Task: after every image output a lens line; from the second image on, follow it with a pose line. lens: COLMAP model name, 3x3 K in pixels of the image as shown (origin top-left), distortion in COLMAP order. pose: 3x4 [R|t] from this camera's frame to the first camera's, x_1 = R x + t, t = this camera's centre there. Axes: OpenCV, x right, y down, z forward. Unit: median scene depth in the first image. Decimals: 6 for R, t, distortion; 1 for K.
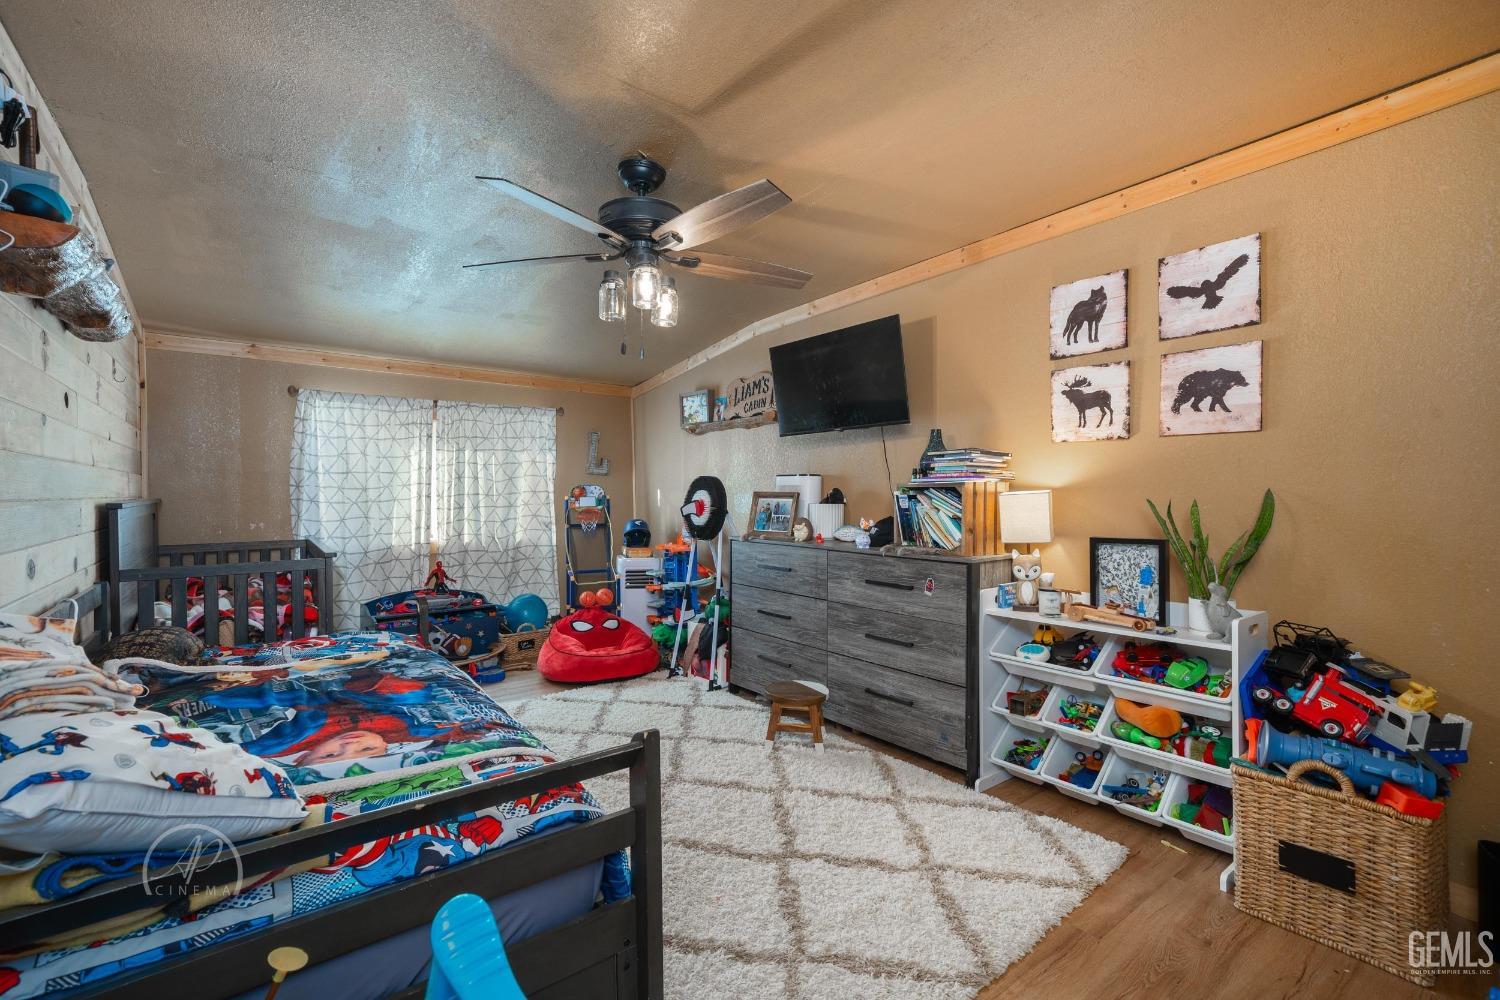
lens RADIAL K [[645.8, 0, 748.3], [0, 645.8, 497.5], [0, 0, 1]] dist [-0.001777, 0.000029]
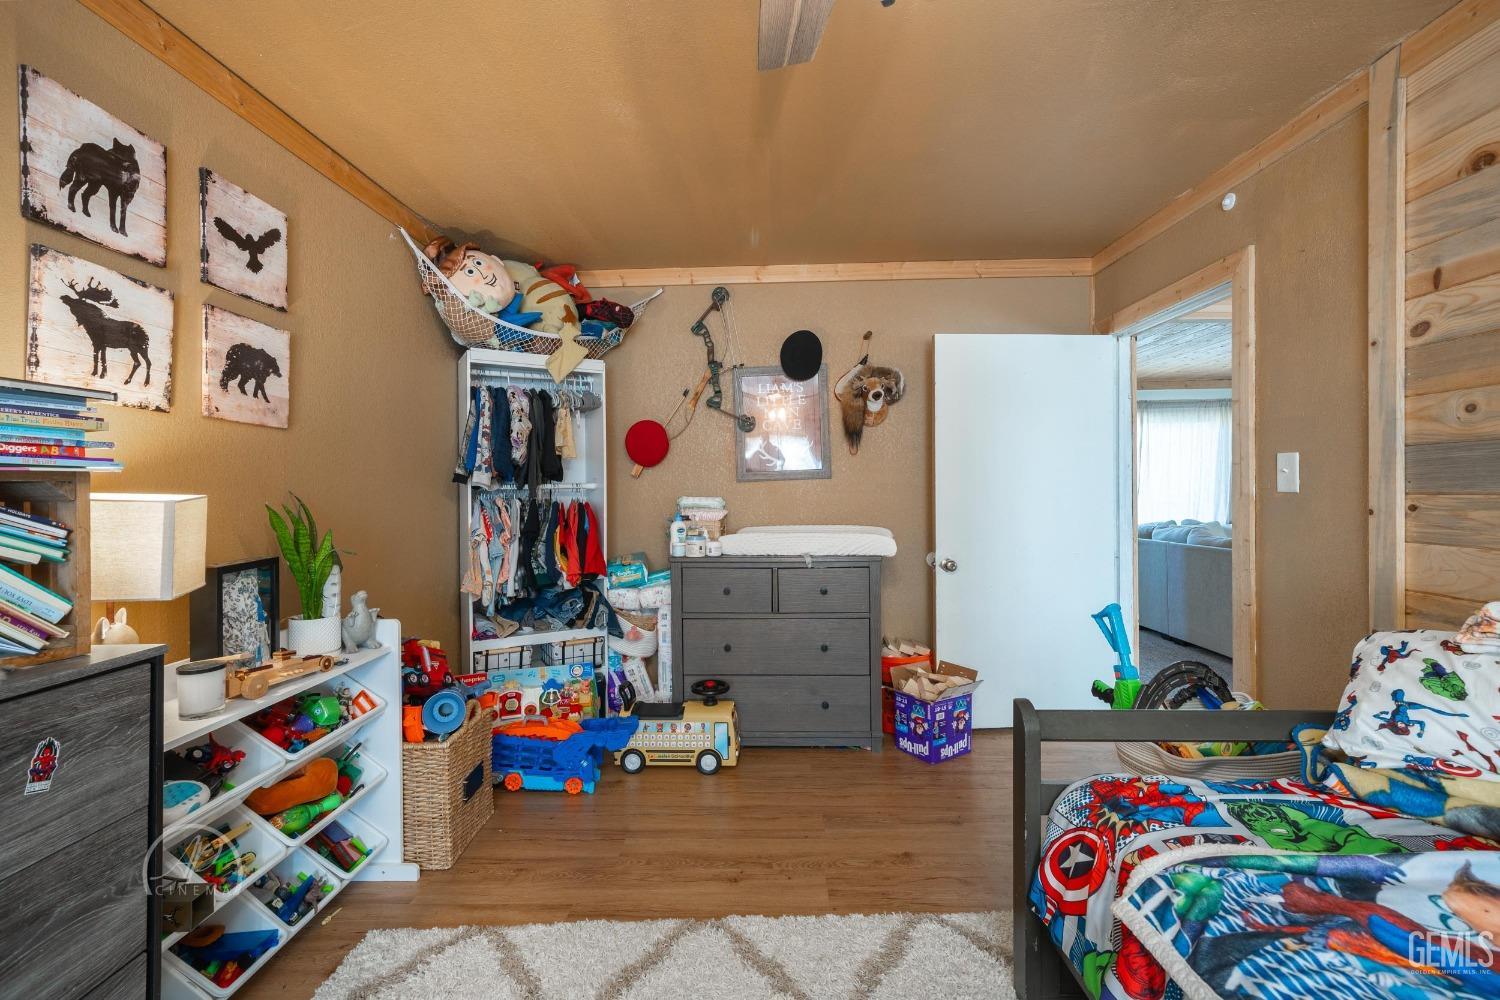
lens RADIAL K [[645.8, 0, 747.9], [0, 645.8, 491.3], [0, 0, 1]] dist [-0.001777, 0.000029]
pose [[-0.774843, 0.005583, 0.632129, -0.260954], [0.009163, 0.999955, 0.002400, -0.009112], [-0.632087, 0.007652, -0.774859, 1.125953]]
